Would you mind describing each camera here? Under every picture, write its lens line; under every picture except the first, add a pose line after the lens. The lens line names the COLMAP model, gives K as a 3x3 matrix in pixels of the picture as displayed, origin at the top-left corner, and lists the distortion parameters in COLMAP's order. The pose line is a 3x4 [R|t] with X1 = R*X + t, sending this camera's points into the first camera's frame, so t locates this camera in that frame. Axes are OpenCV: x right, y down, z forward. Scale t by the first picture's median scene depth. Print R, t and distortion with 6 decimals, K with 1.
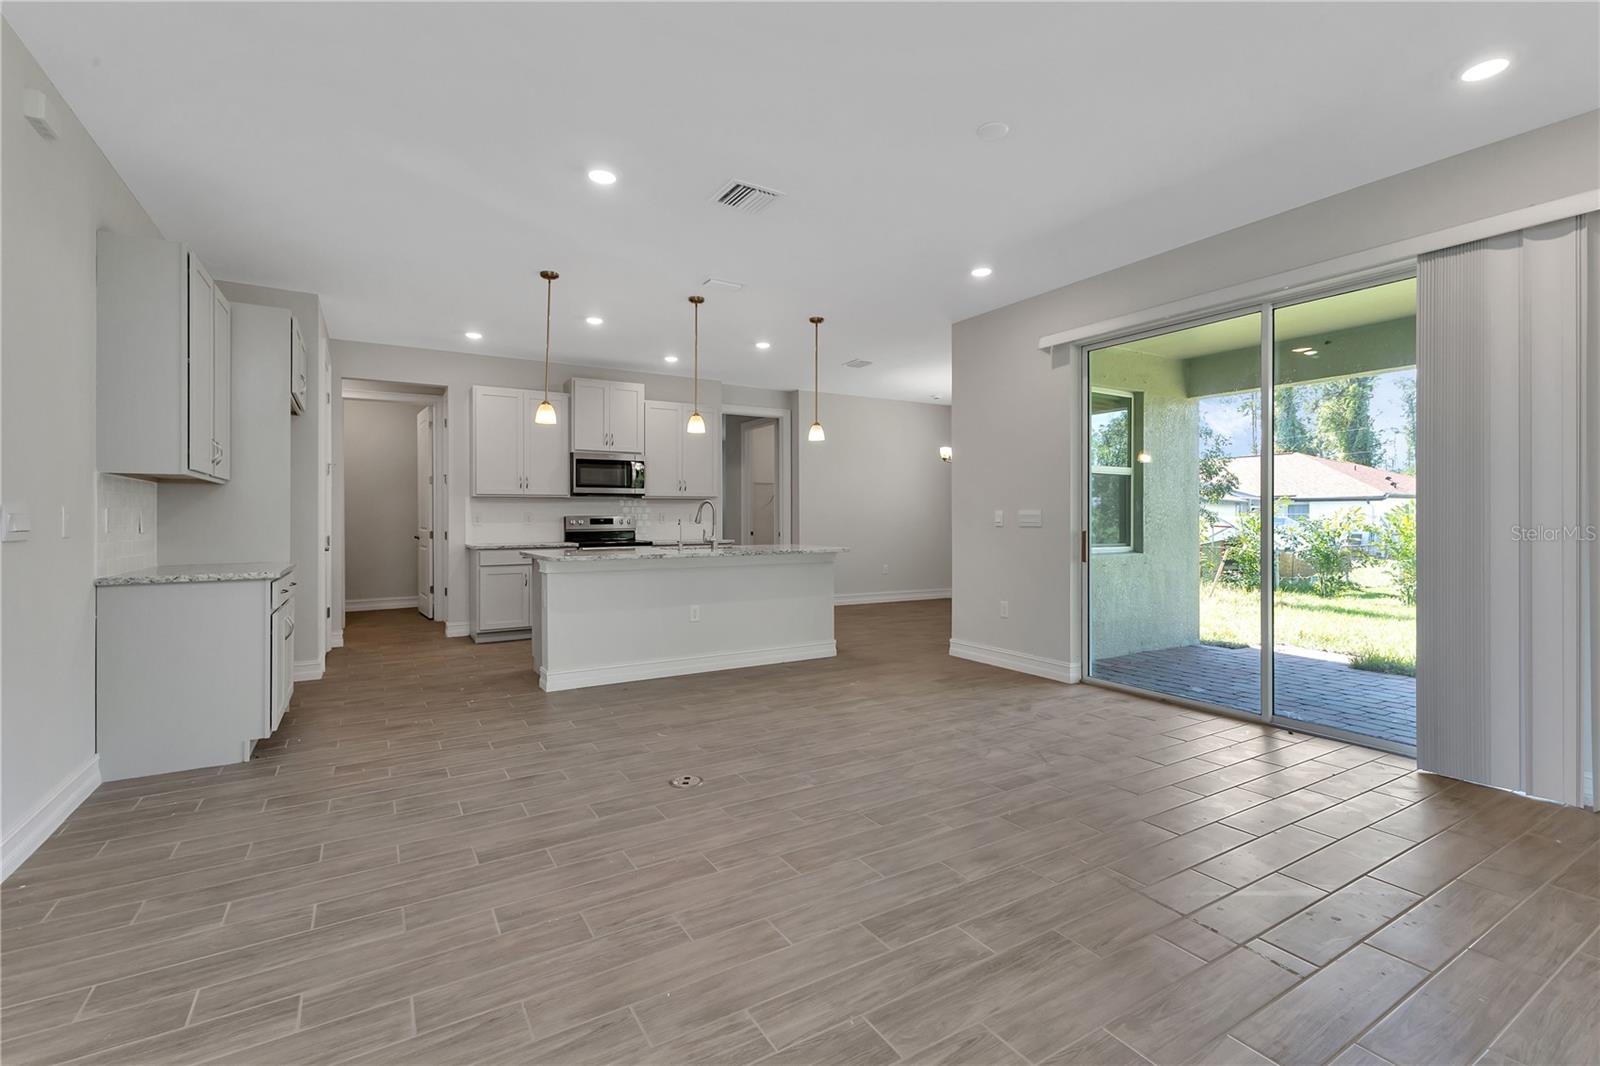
lens RADIAL K [[724.7, 0, 813.8], [0, 724.7, 526.5], [0, 0, 1]] dist [-0.004596, 0.002117]
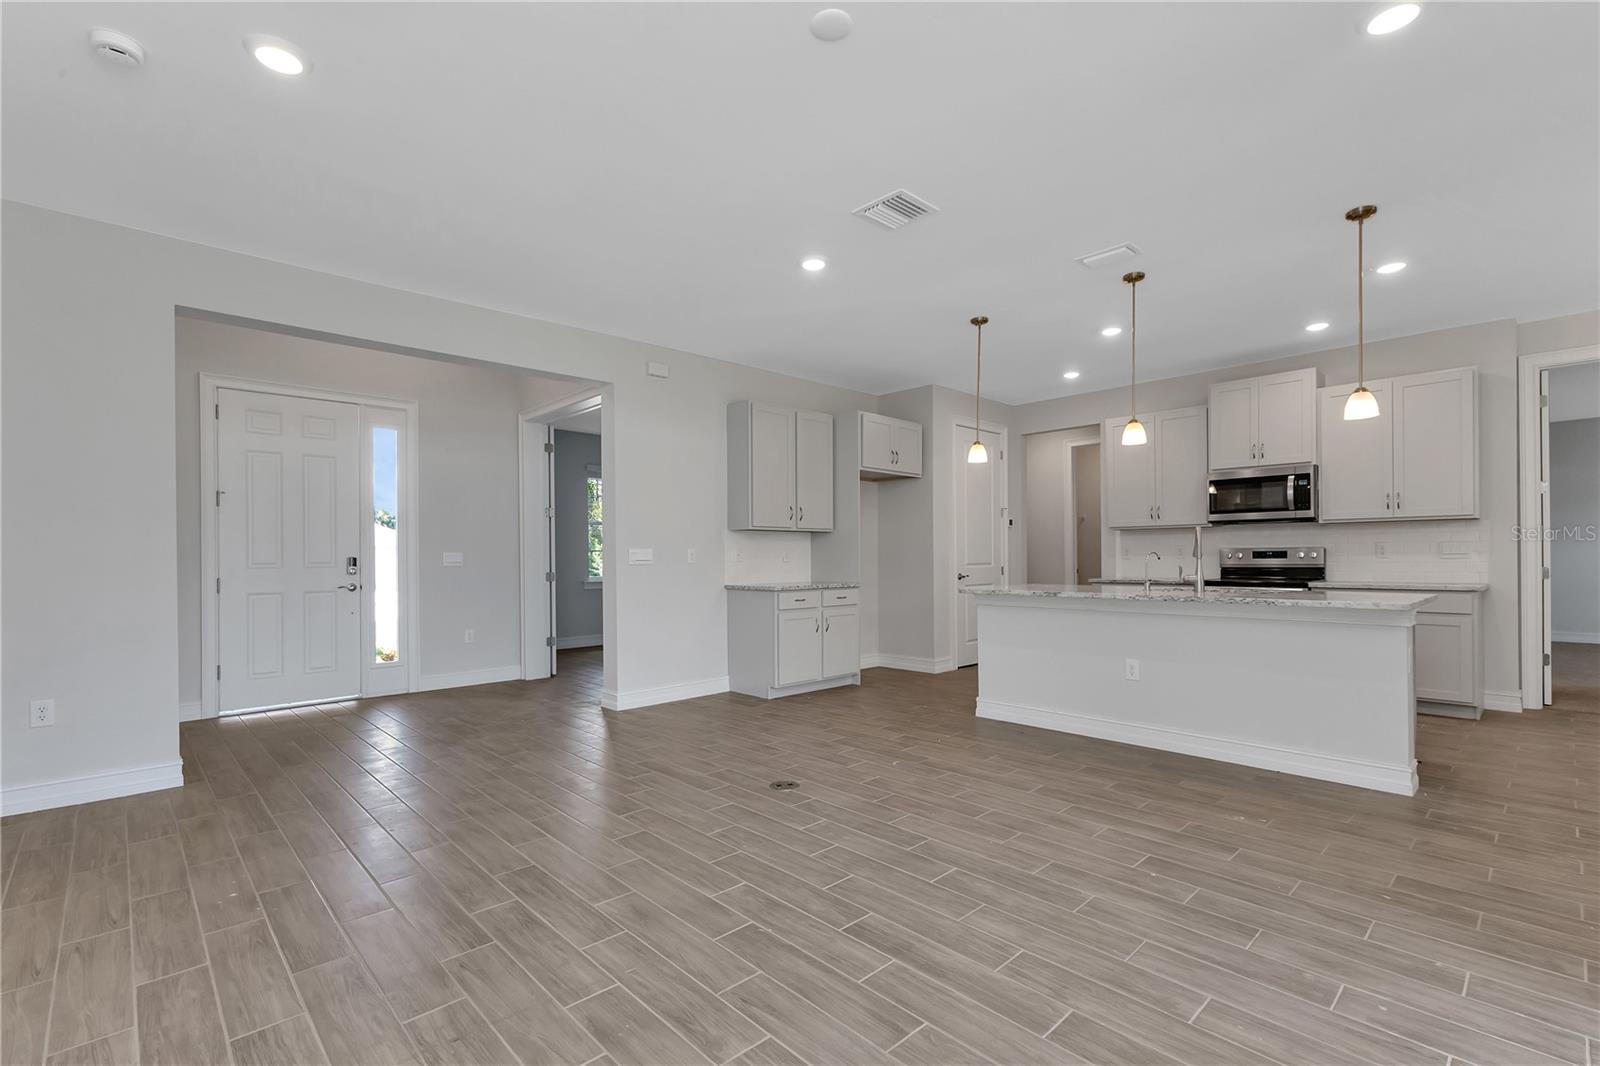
lens RADIAL K [[724.7, 0, 803.2], [0, 724.7, 558.2], [0, 0, 1]] dist [-0.004596, 0.002117]
pose [[0.205811, 0.003787, -0.978584, 0.435445], [-0.003713, 0.999988, 0.003089, -0.003725], [0.978585, 0.002998, 0.205822, 0.363630]]
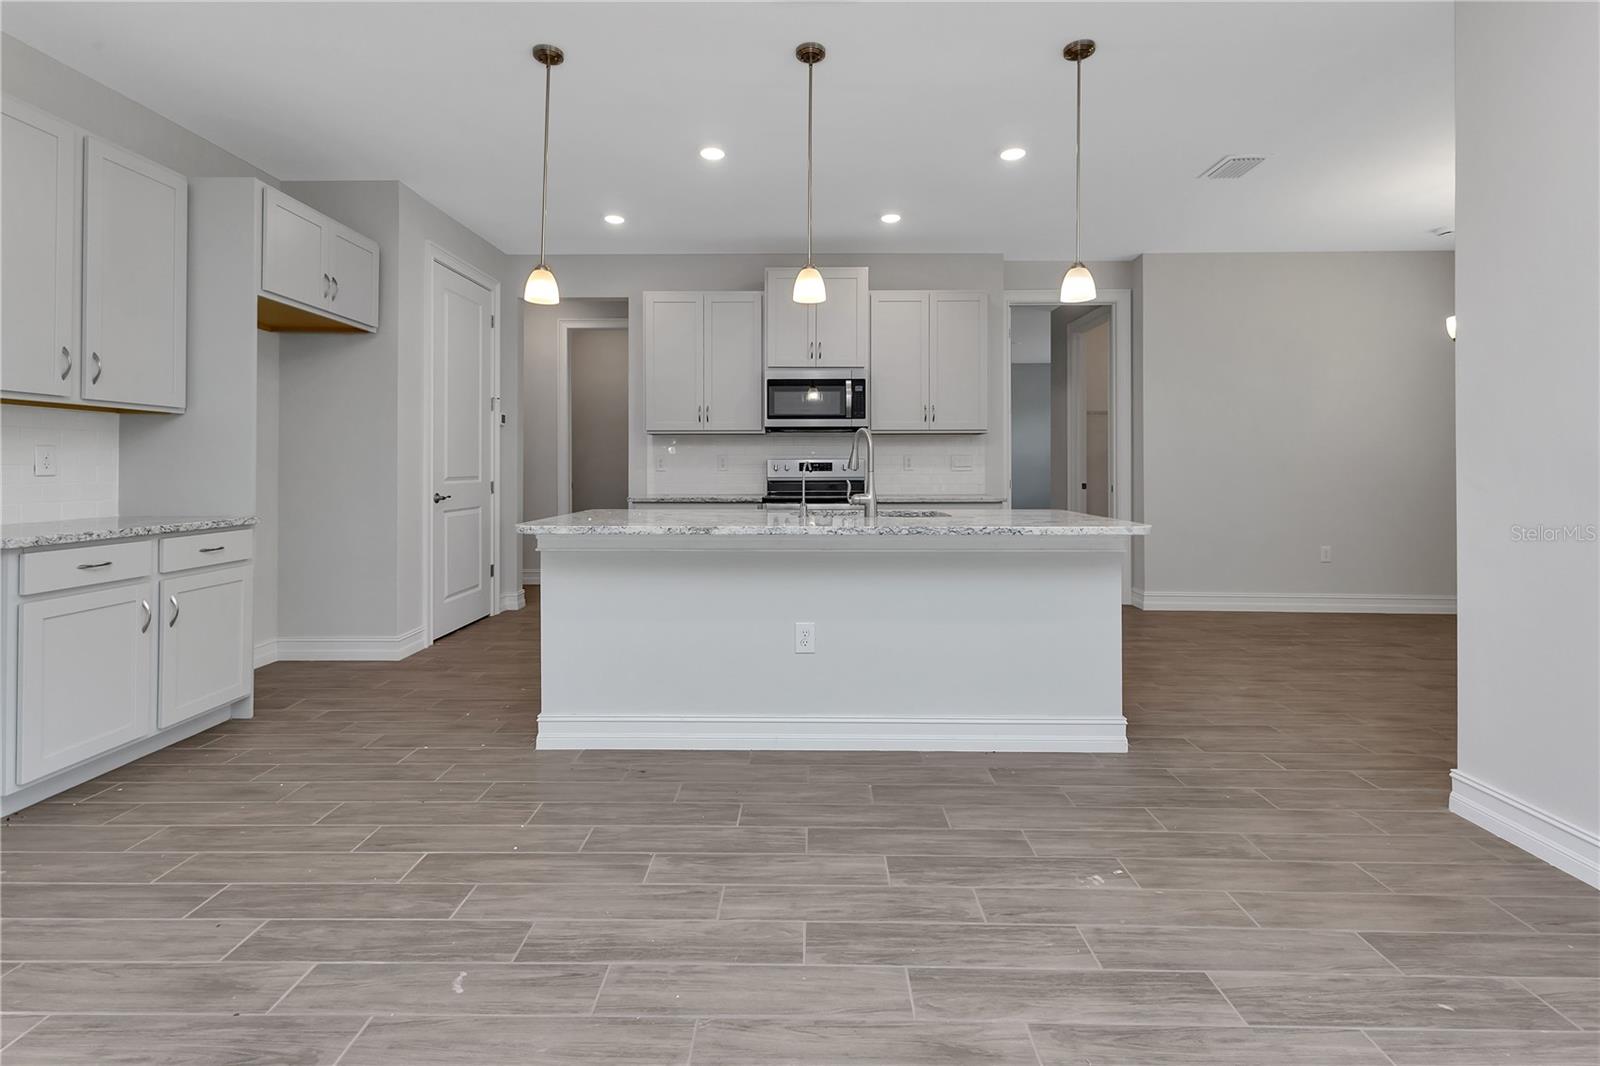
lens RADIAL K [[724.7, 0, 800.7], [0, 724.7, 470.6], [0, 0, 1]] dist [-0.004596, 0.002117]
pose [[0.842888, 0.004799, -0.538068, 0.097302], [-0.007442, 0.999969, -0.002739, -0.001229], [0.538038, 0.006313, 0.842897, 0.419879]]
